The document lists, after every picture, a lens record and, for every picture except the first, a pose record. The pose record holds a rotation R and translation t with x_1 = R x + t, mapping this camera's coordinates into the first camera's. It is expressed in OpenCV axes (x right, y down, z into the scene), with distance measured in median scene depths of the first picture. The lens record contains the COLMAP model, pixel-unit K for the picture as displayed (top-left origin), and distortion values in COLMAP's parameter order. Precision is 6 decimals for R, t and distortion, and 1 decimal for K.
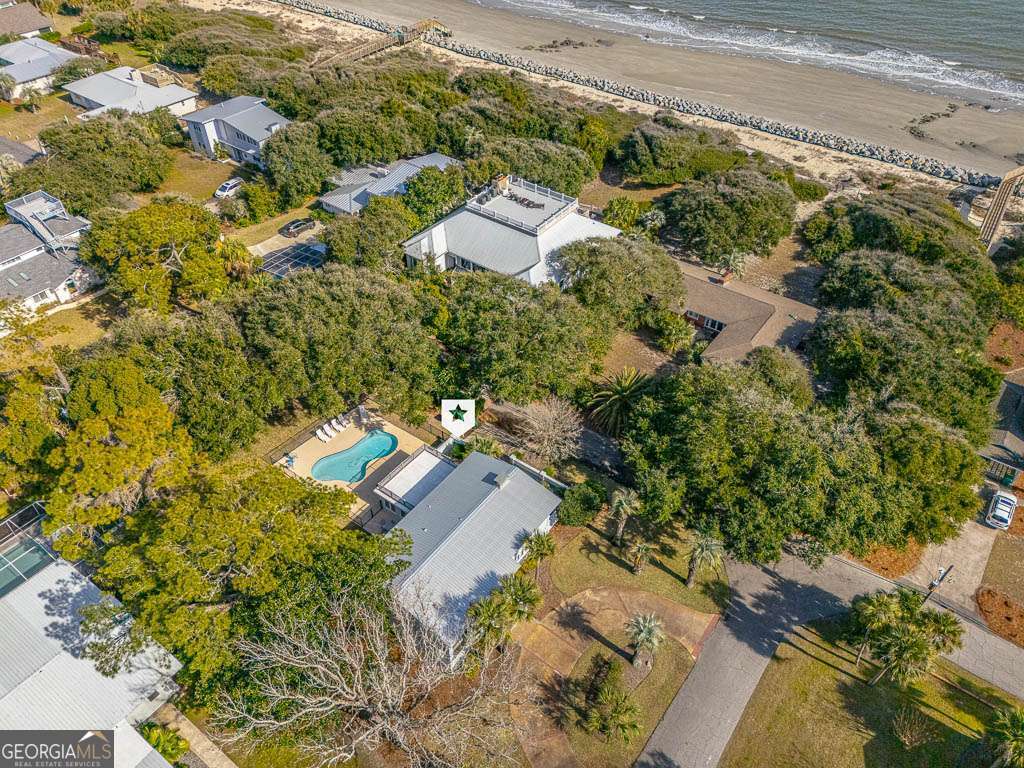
lens RADIAL K [[744.6, 0, 510.0], [0, 744.6, 383.1], [0, 0, 1]] dist [0.133557, -0.130933]
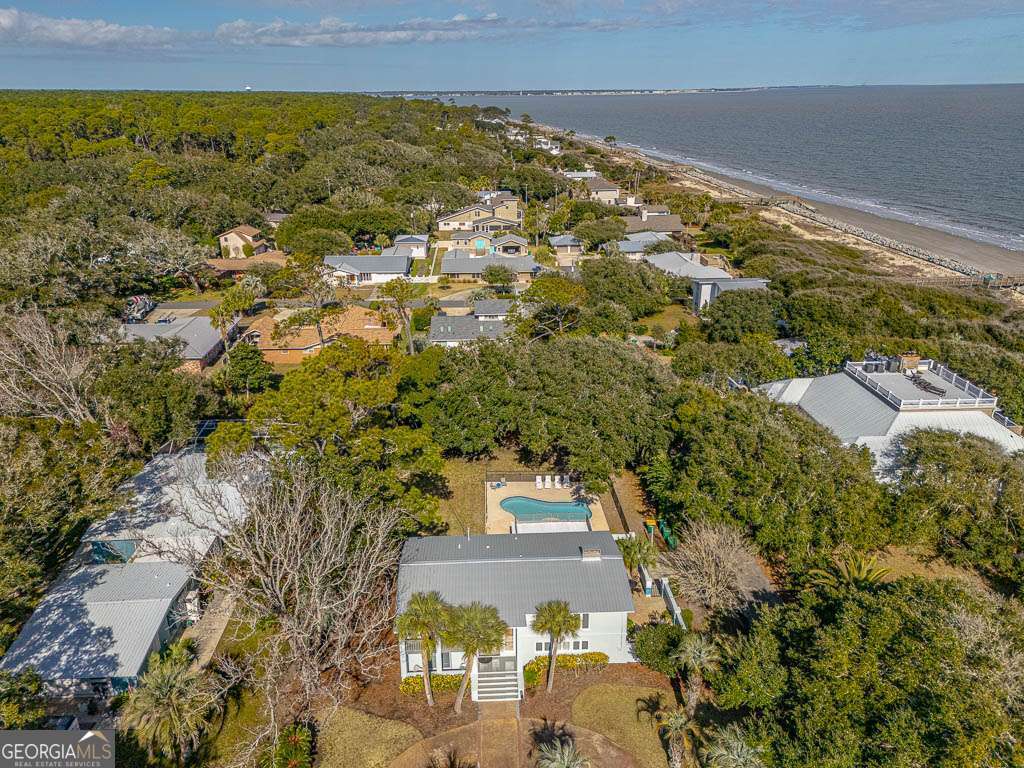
lens RADIAL K [[744.6, 0, 510.0], [0, 744.6, 383.1], [0, 0, 1]] dist [0.133557, -0.130933]
pose [[0.631111, 0.271867, -0.726489, 0.337176], [-0.509864, 0.851215, -0.124383, 0.082144], [0.584583, 0.448910, 0.675827, 0.201679]]
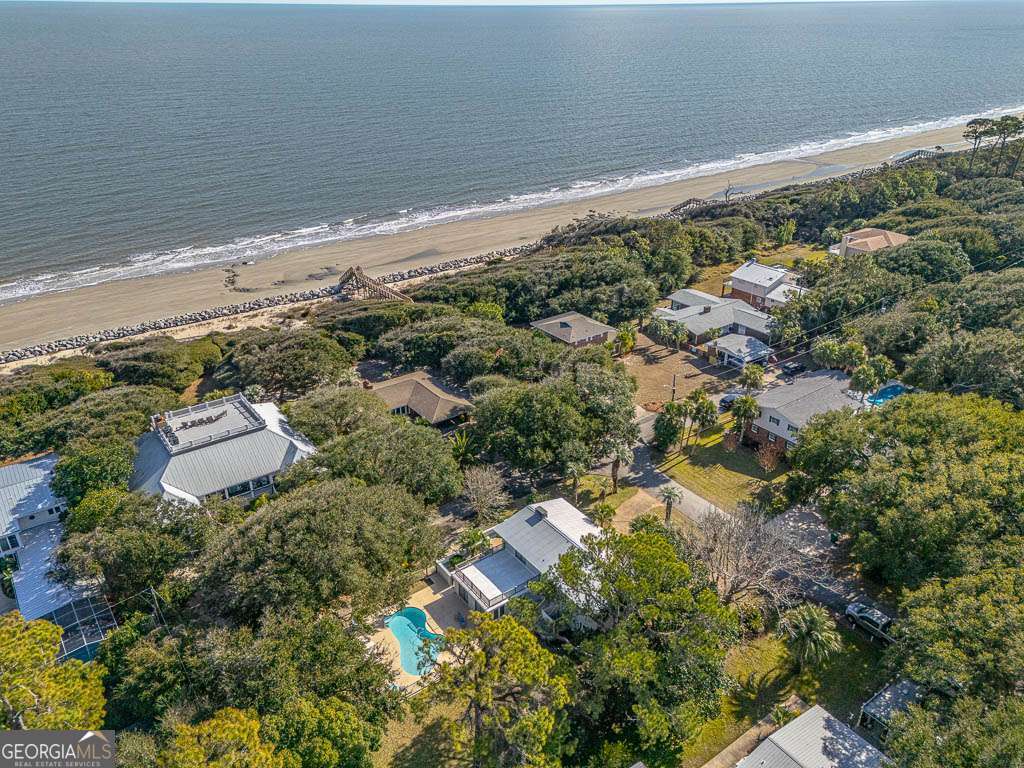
lens RADIAL K [[744.6, 0, 510.0], [0, 744.6, 383.1], [0, 0, 1]] dist [0.133557, -0.130933]
pose [[0.299893, -0.430412, 0.851357, -0.691167], [0.637661, 0.754214, 0.156683, -0.182743], [-0.709544, 0.495889, 0.500641, 0.204043]]
